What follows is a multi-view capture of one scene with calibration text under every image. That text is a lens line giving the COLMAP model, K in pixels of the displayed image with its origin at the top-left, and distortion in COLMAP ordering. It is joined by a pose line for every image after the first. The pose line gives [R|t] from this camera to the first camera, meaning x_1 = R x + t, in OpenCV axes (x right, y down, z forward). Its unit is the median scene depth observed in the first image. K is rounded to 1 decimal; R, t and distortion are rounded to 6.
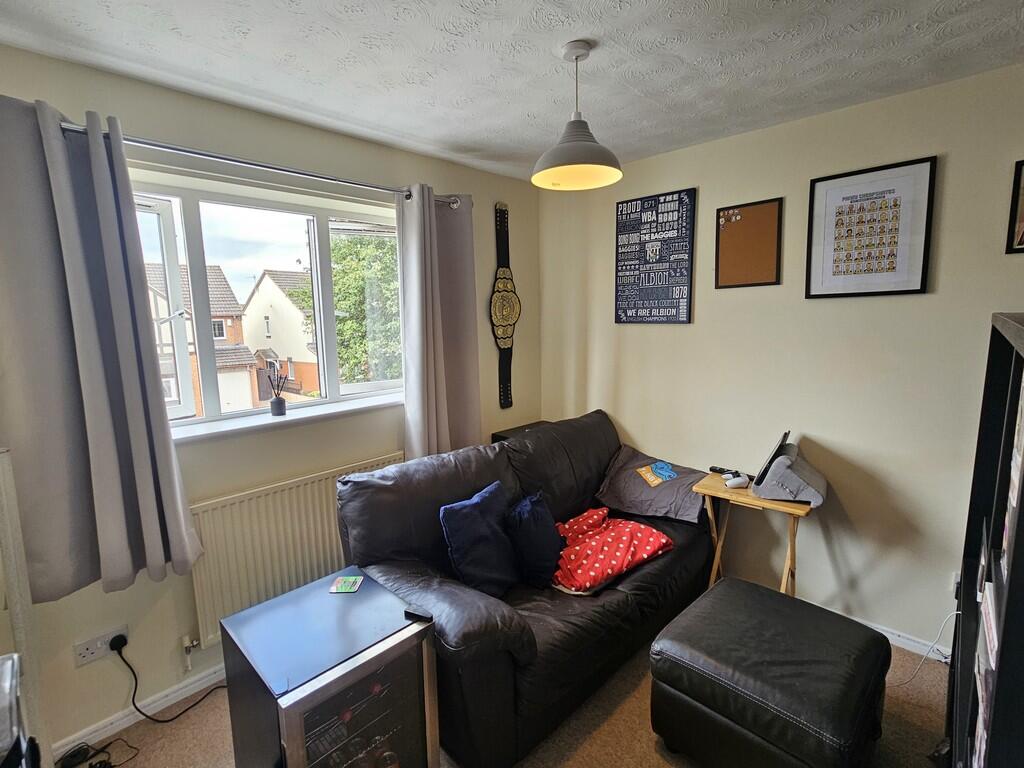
lens RADIAL K [[486.0, 0, 512.0], [0, 486.0, 384.0], [0, 0, 1]] dist [-0.000694, -0.000022]
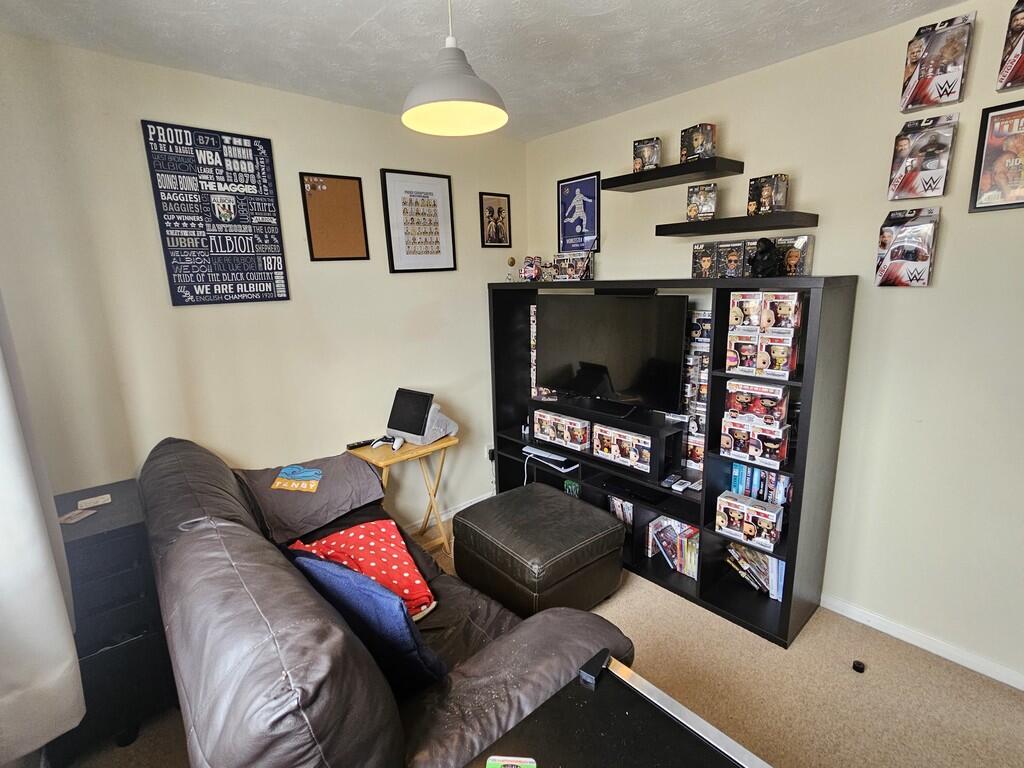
lens RADIAL K [[486.0, 0, 512.0], [0, 486.0, 384.0], [0, 0, 1]] dist [-0.000694, -0.000022]
pose [[0.098489, -0.197557, 0.975331, -0.466714], [0.174207, 0.968385, 0.178559, -0.064028], [-0.979771, 0.152323, 0.129791, 0.511178]]
